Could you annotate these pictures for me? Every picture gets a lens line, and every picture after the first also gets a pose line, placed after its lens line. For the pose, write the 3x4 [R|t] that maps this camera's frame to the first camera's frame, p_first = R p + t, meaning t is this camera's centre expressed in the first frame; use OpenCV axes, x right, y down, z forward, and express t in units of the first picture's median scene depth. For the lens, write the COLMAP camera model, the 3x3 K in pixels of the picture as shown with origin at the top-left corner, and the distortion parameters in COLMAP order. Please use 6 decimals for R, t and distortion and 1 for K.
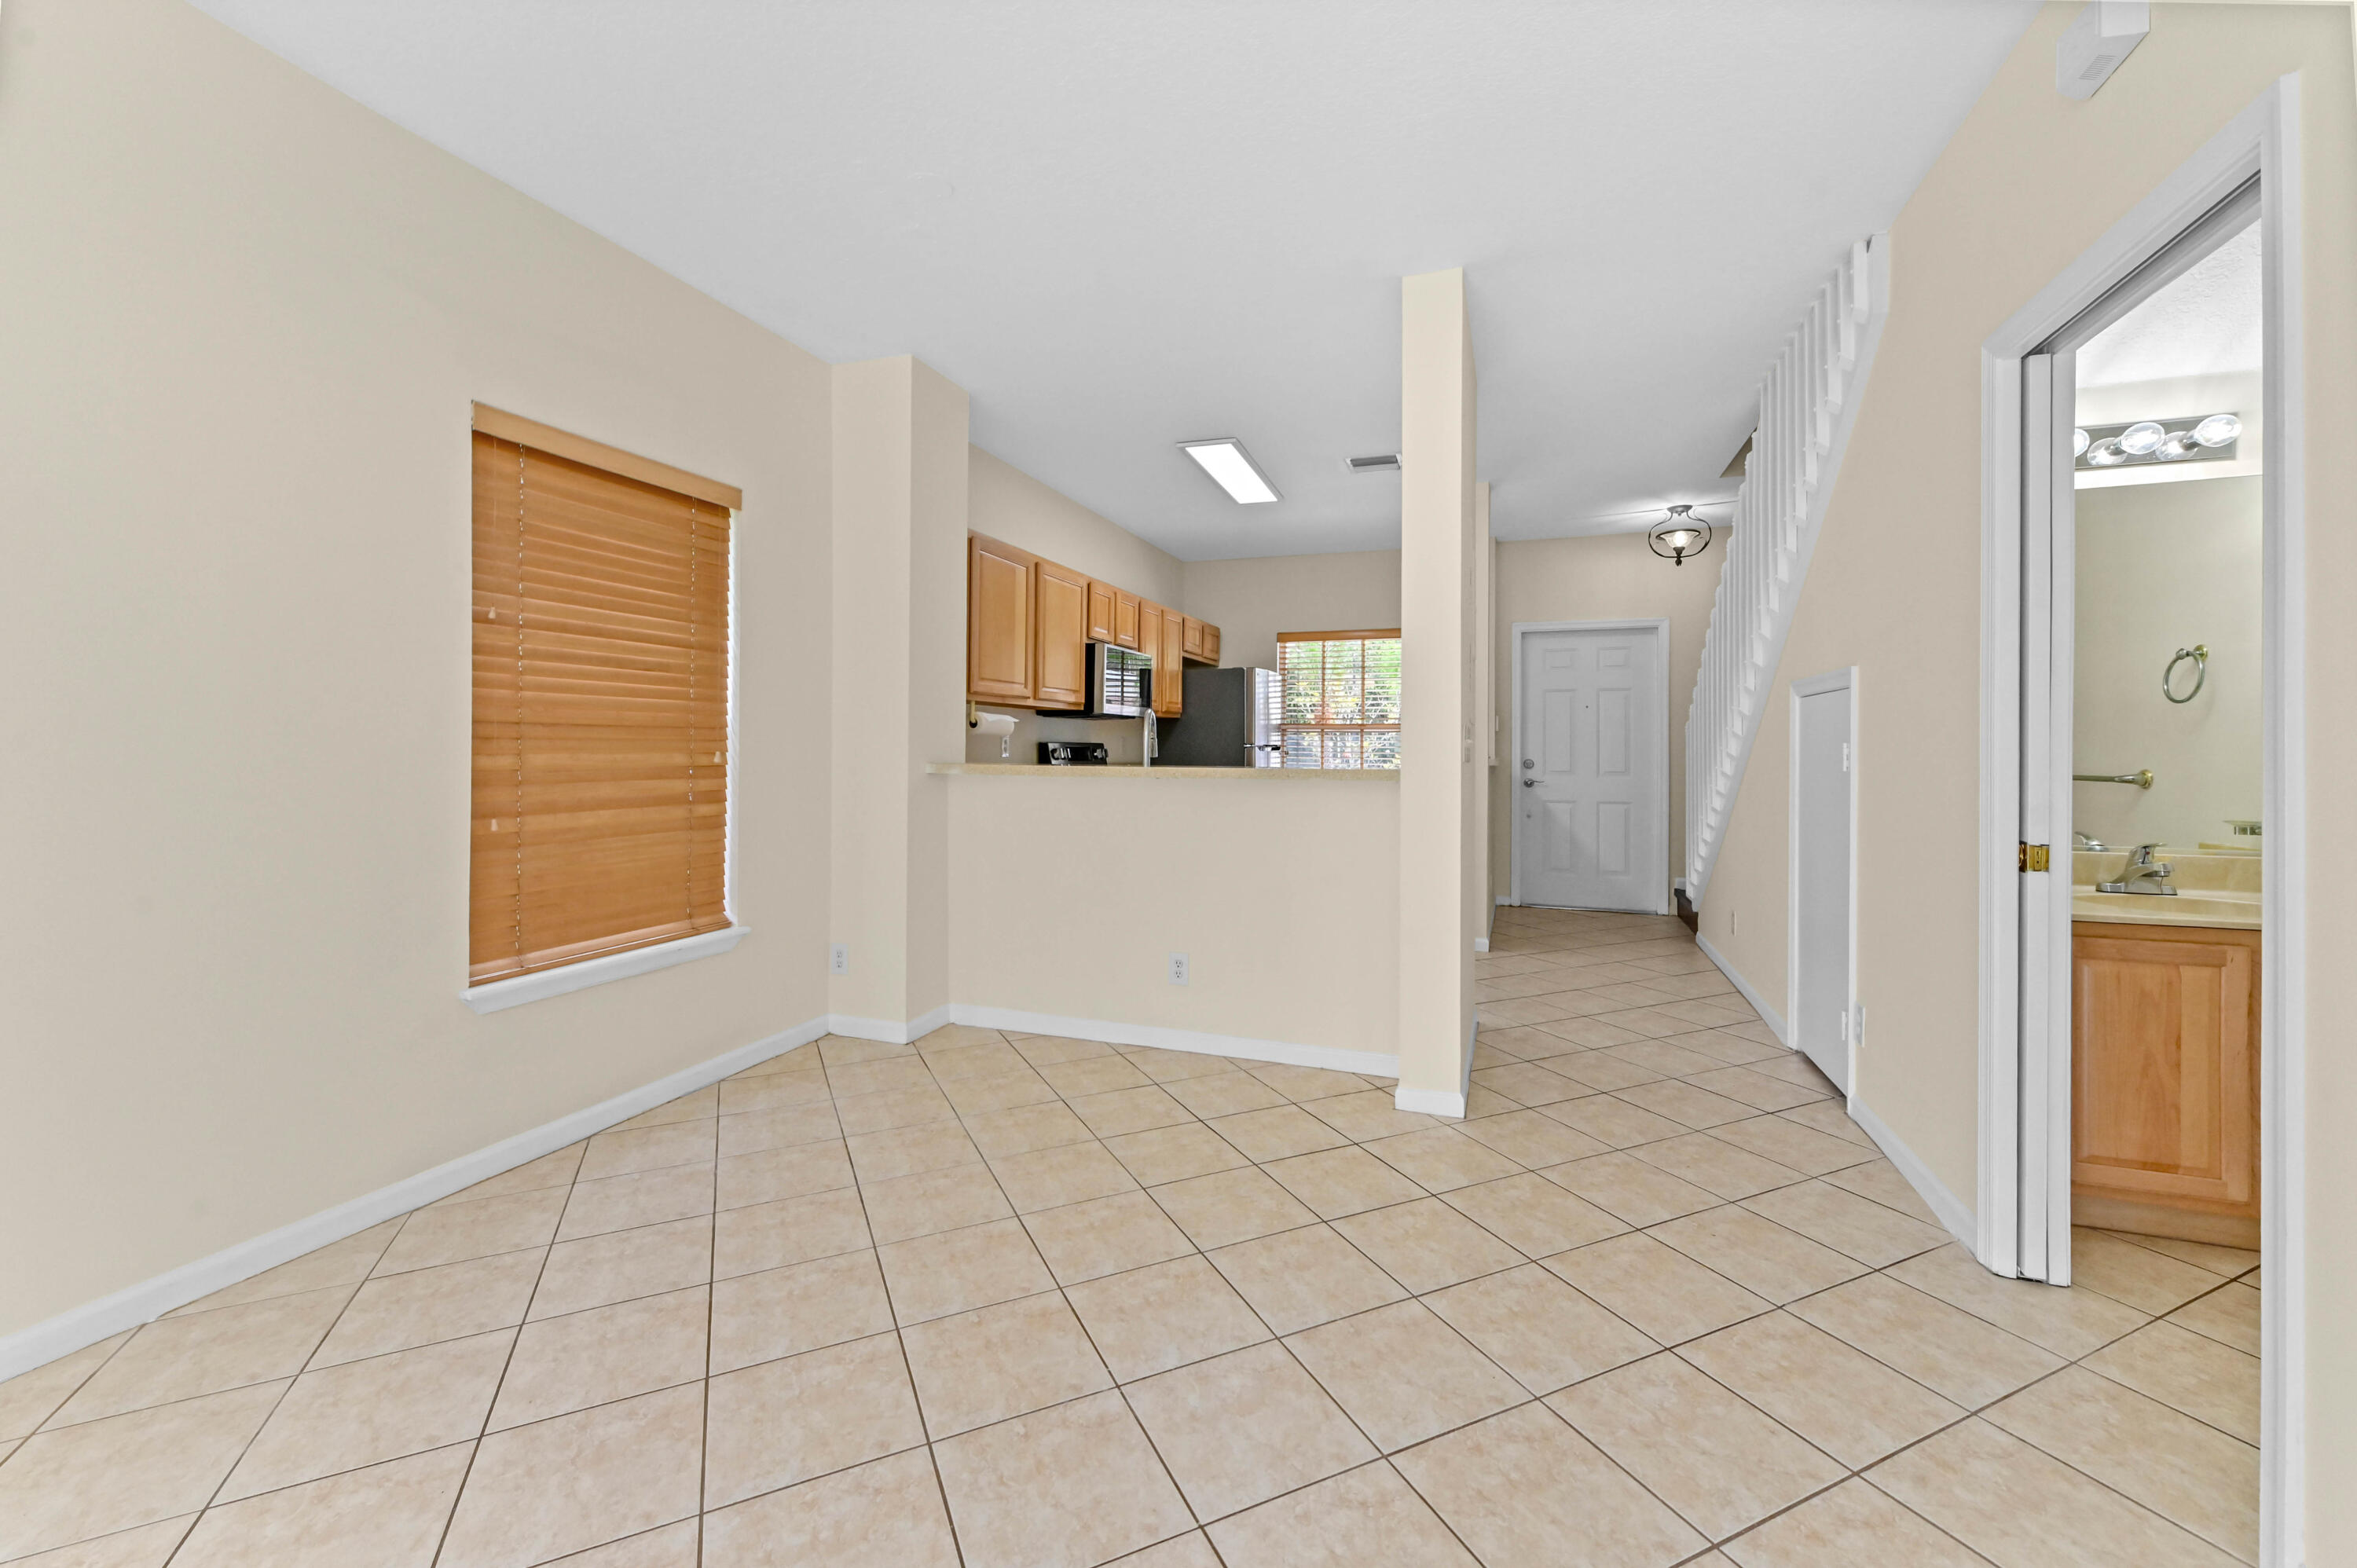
lens RADIAL K [[924.1, 0, 1179.2], [0, 924.1, 743.5], [0, 0, 1]] dist [0.015166, 0.000416]
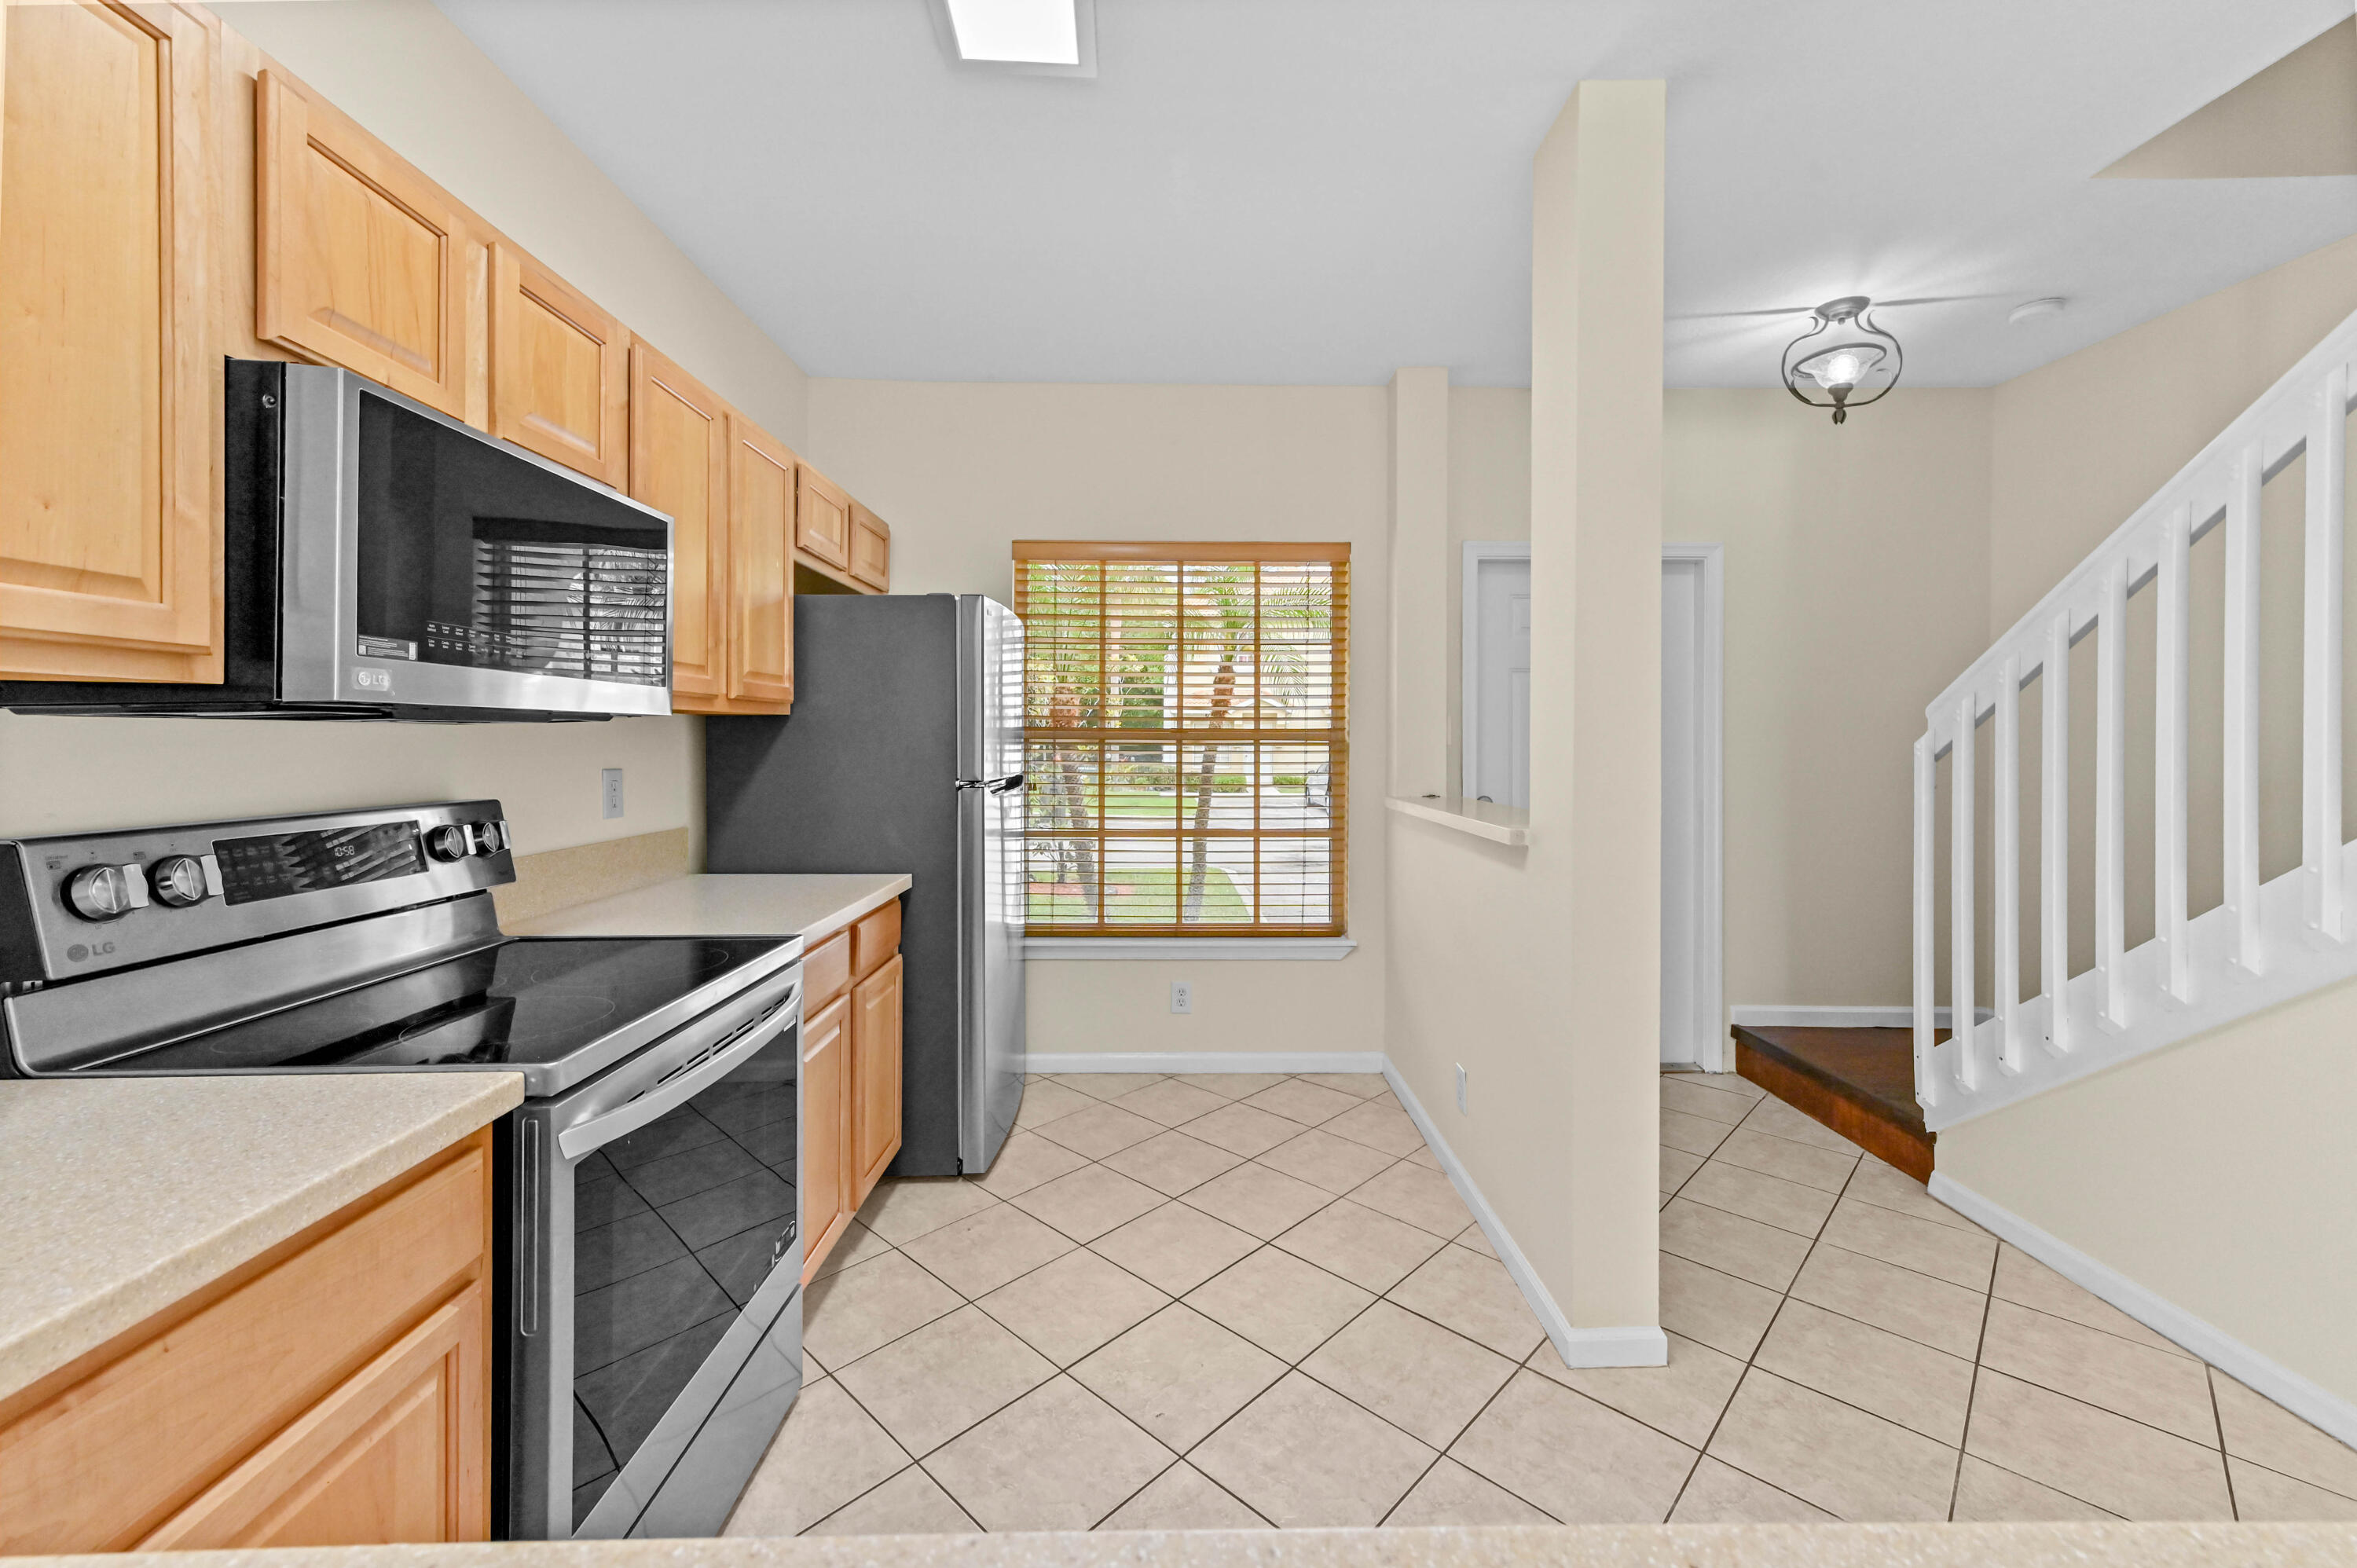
lens RADIAL K [[924.1, 0, 1194.5], [0, 924.1, 741.2], [0, 0, 1]] dist [0.015166, 0.000416]
pose [[0.931585, -0.004785, 0.363492, 0.026519], [0.003994, 0.999988, 0.002927, -0.023650], [-0.363501, -0.001275, 0.931593, 0.773750]]
